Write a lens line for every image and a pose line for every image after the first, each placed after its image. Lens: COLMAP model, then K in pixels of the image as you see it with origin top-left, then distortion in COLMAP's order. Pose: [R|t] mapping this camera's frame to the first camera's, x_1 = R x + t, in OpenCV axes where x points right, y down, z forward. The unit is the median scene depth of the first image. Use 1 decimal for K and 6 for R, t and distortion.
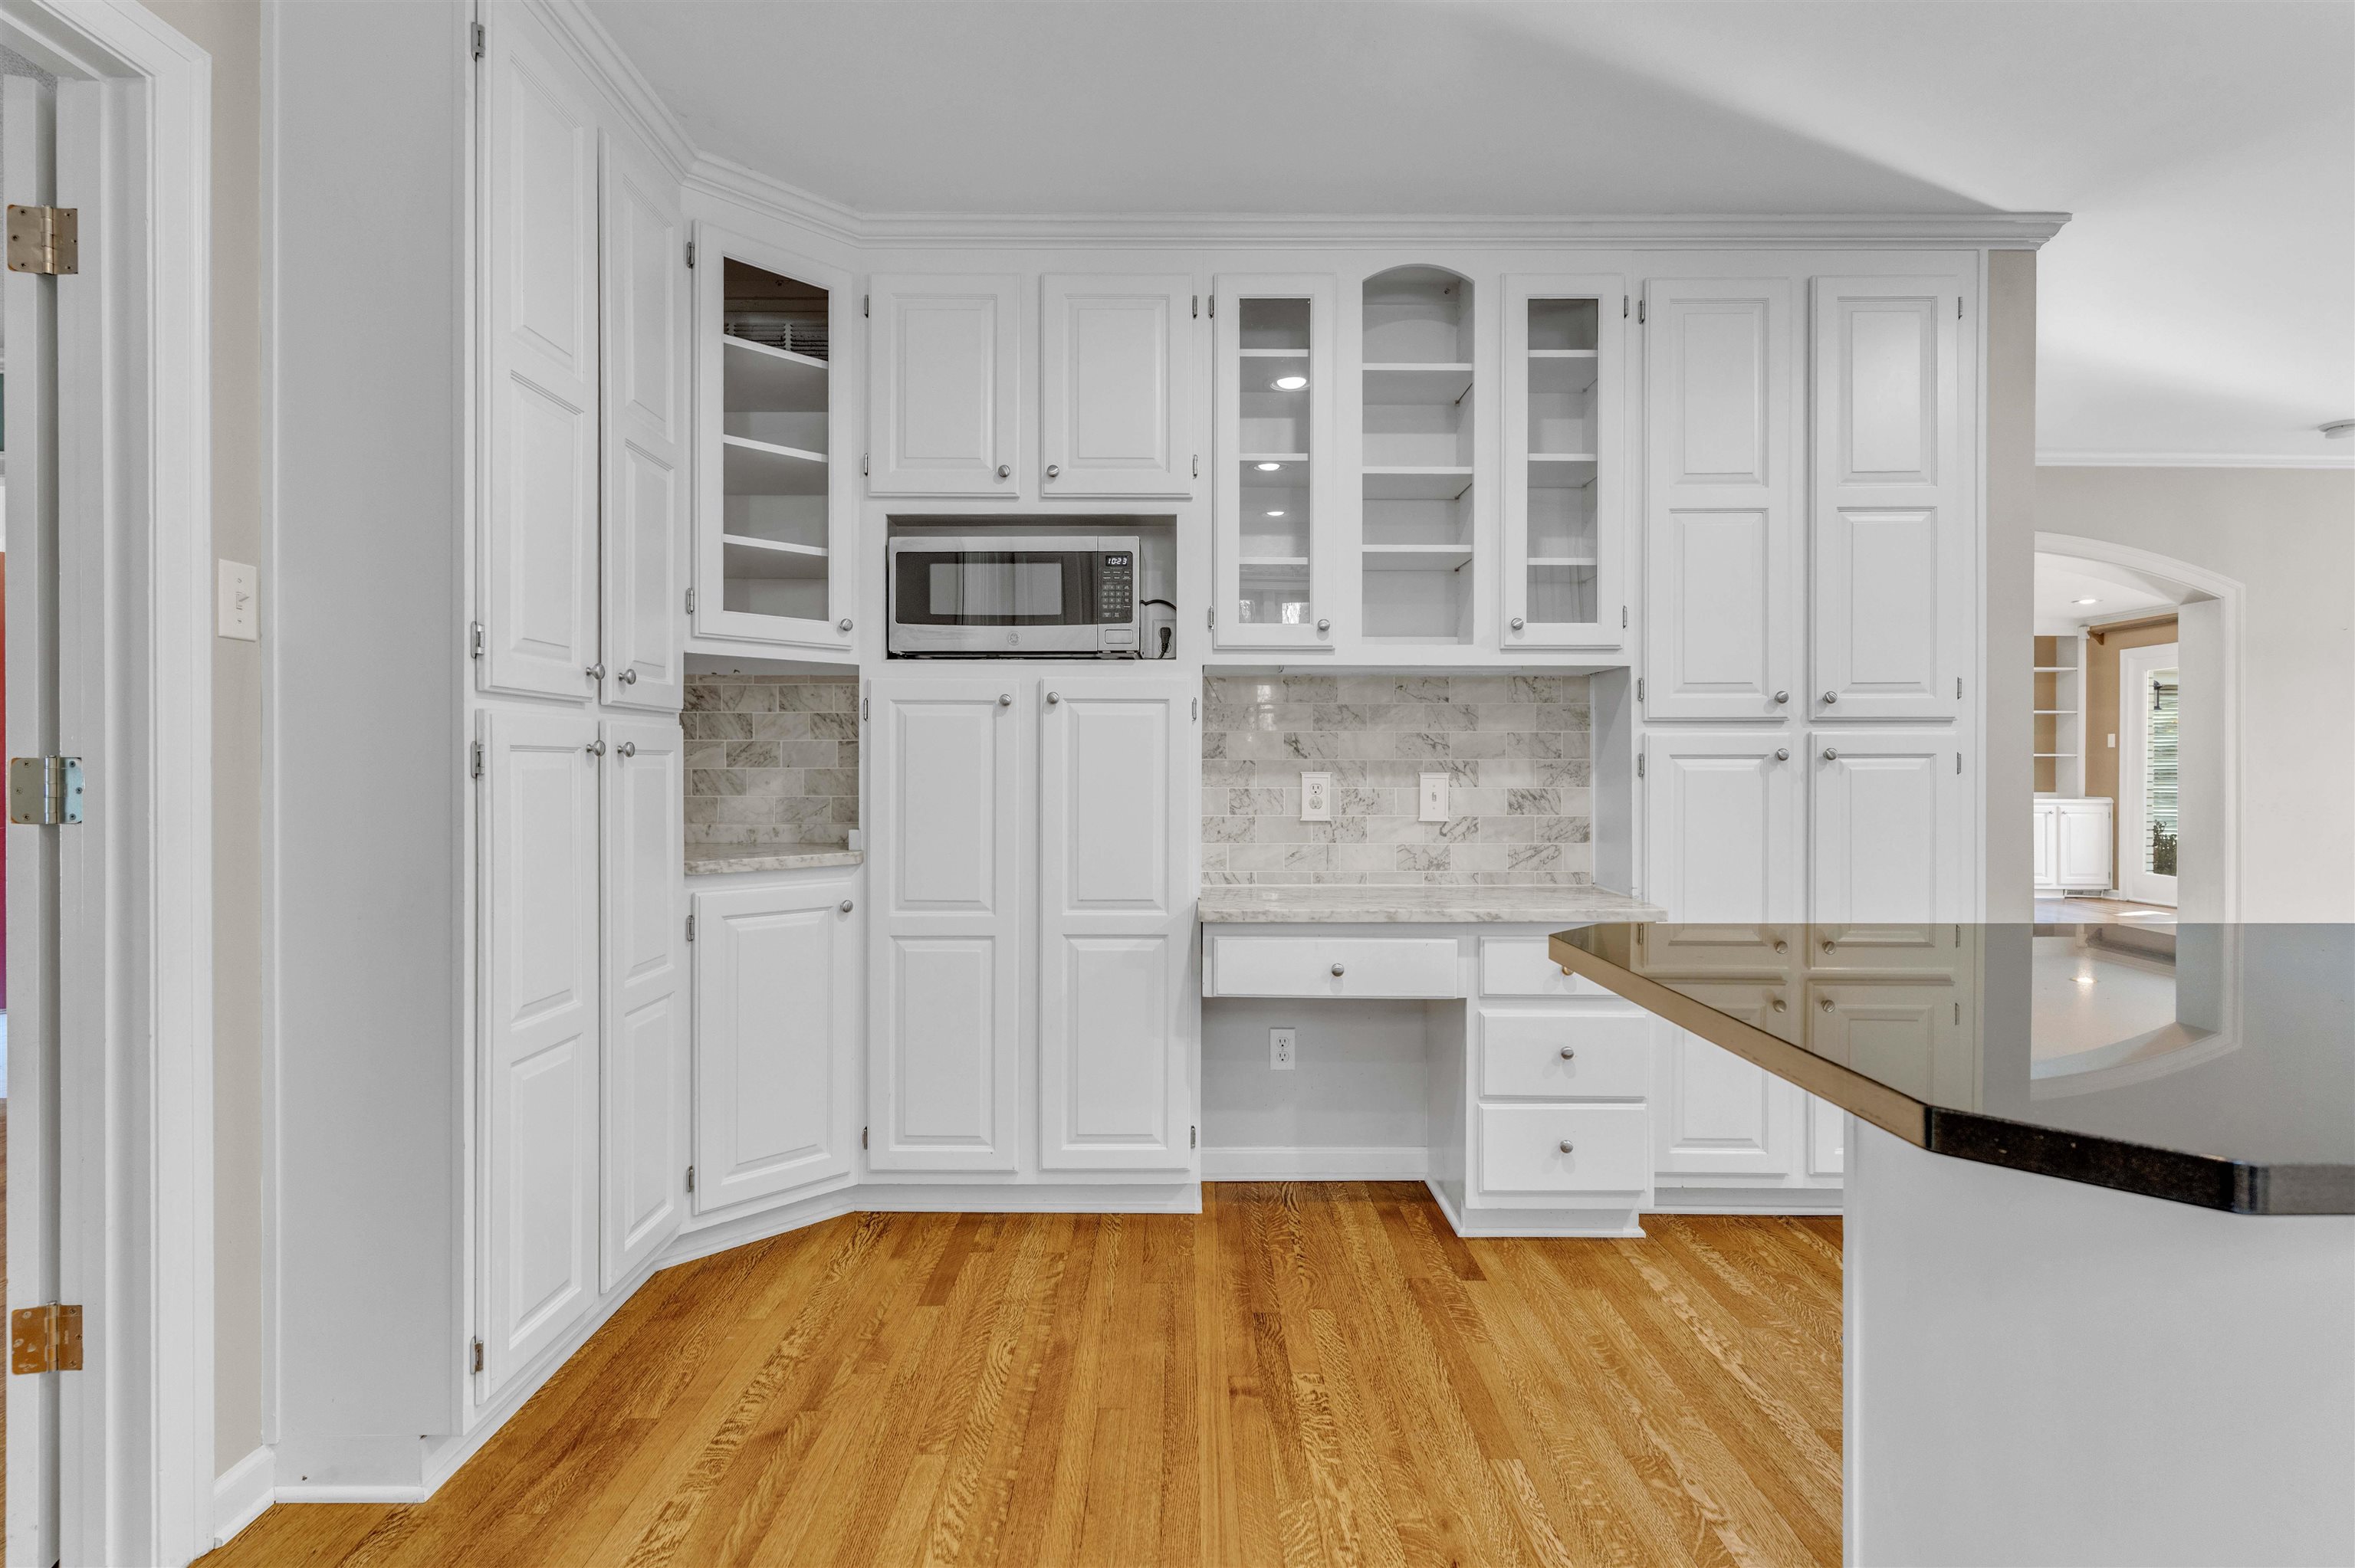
lens RADIAL K [[1165.6, 0, 1194.4], [0, 1165.6, 773.8], [0, 0, 1]] dist [-0.001656, 0.001463]
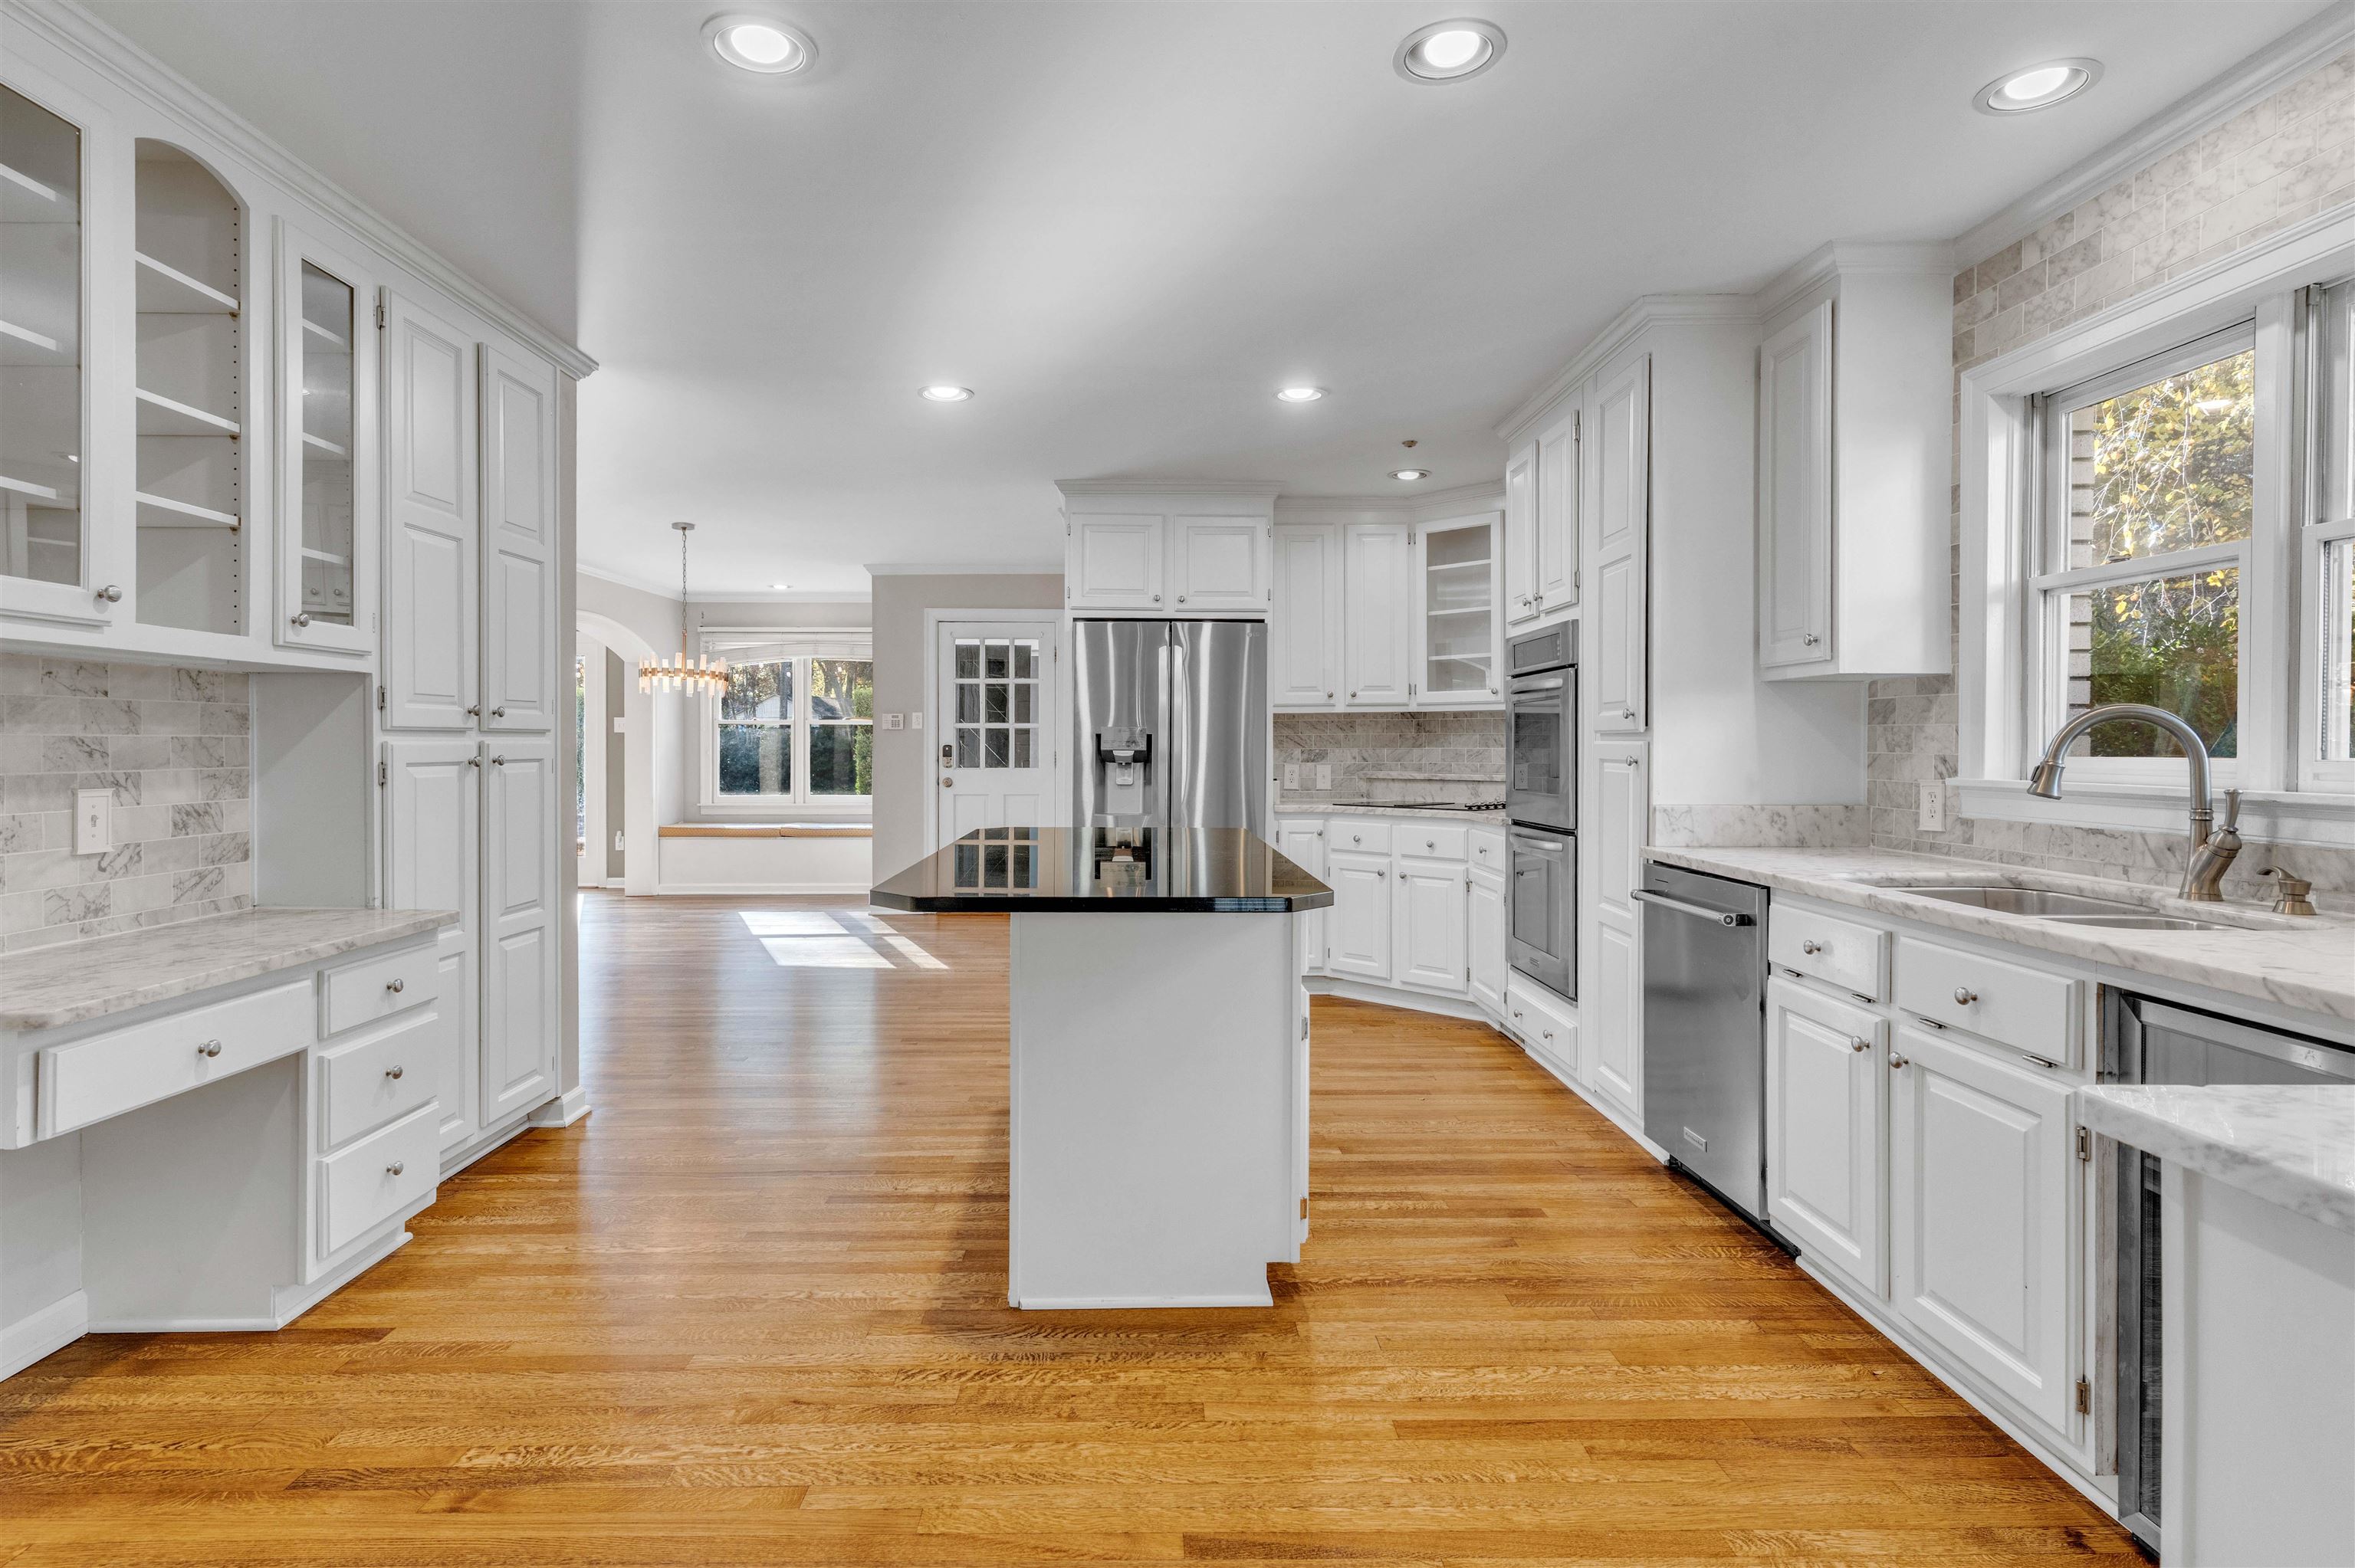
lens RADIAL K [[1143.8, 0, 1163.3], [0, 1143.8, 752.7], [0, 0, 1]] dist [0.000242, 0.001023]
pose [[-0.011816, -0.007979, 0.999898, -0.600334], [0.003451, 0.999962, 0.008020, -0.031040], [-0.999924, 0.003545, -0.011788, 0.345071]]
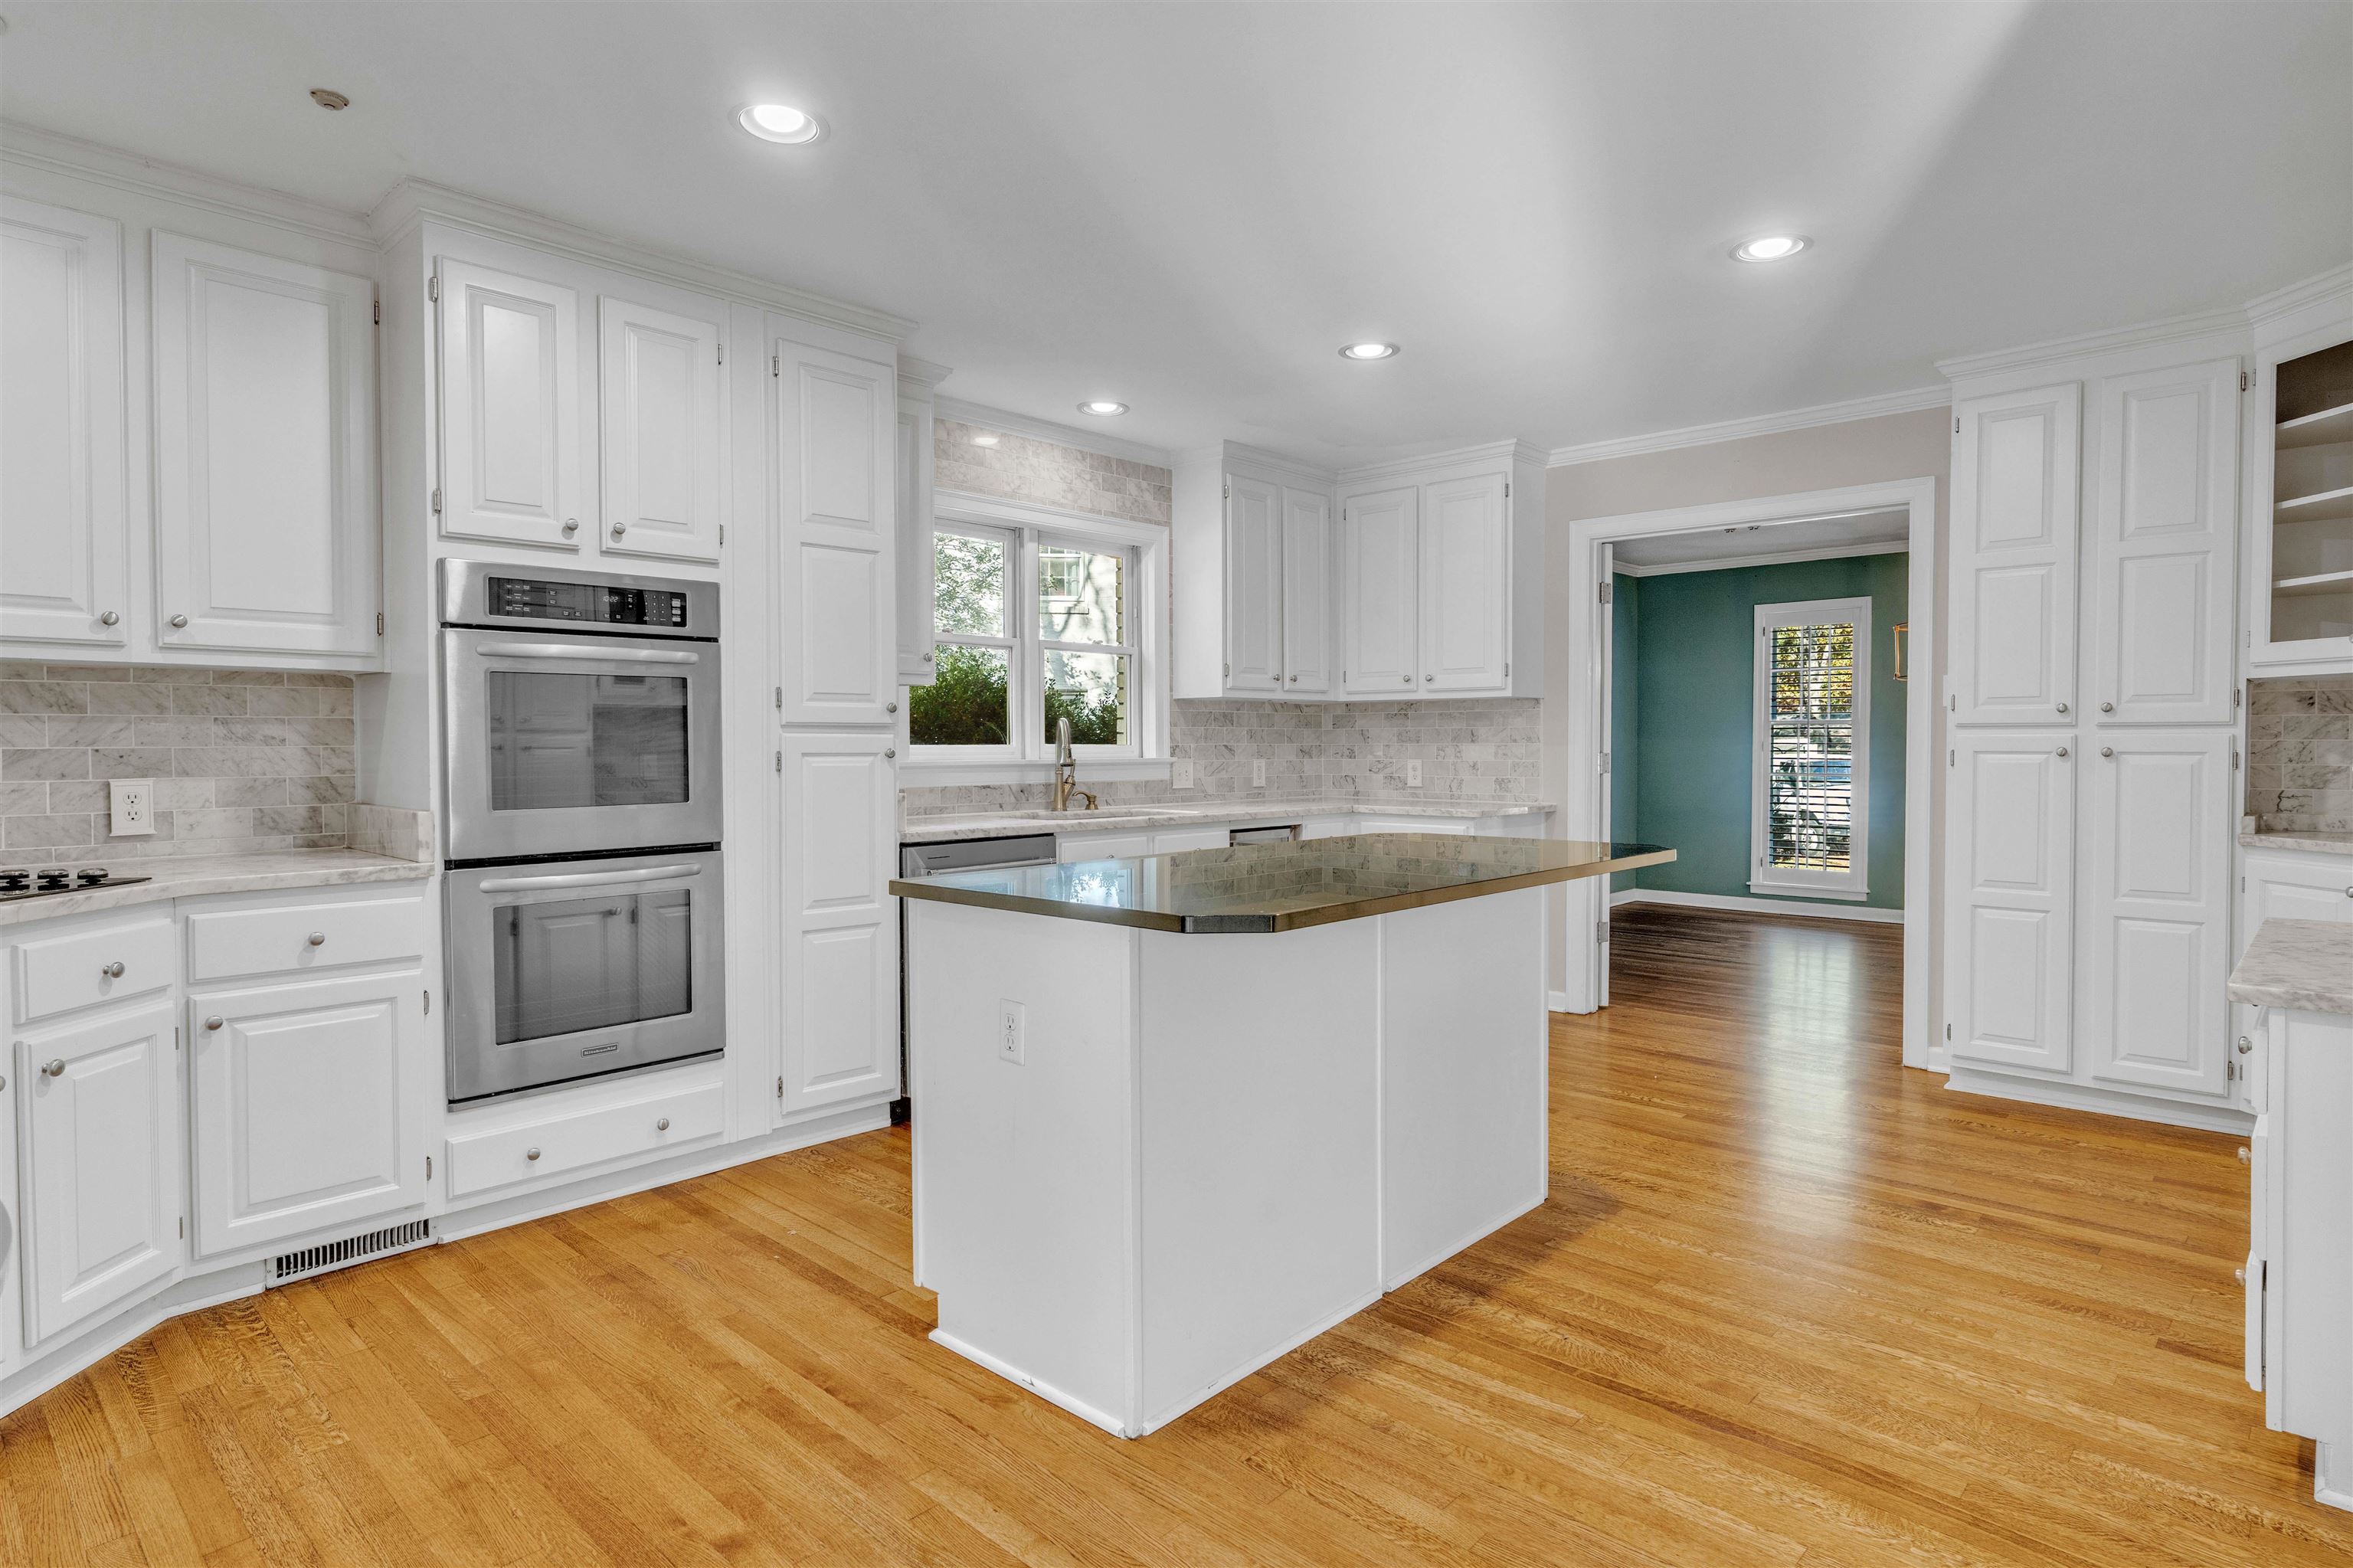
lens RADIAL K [[1282.6, 0, 1164.1], [0, 1282.6, 777.6], [0, 0, 1]] dist [-0.000881, 0.000093]
pose [[-0.697898, 0.019146, -0.715941, 1.310618], [-0.002310, 0.999577, 0.028983, -0.025446], [0.716193, 0.021881, -0.697559, 1.002678]]
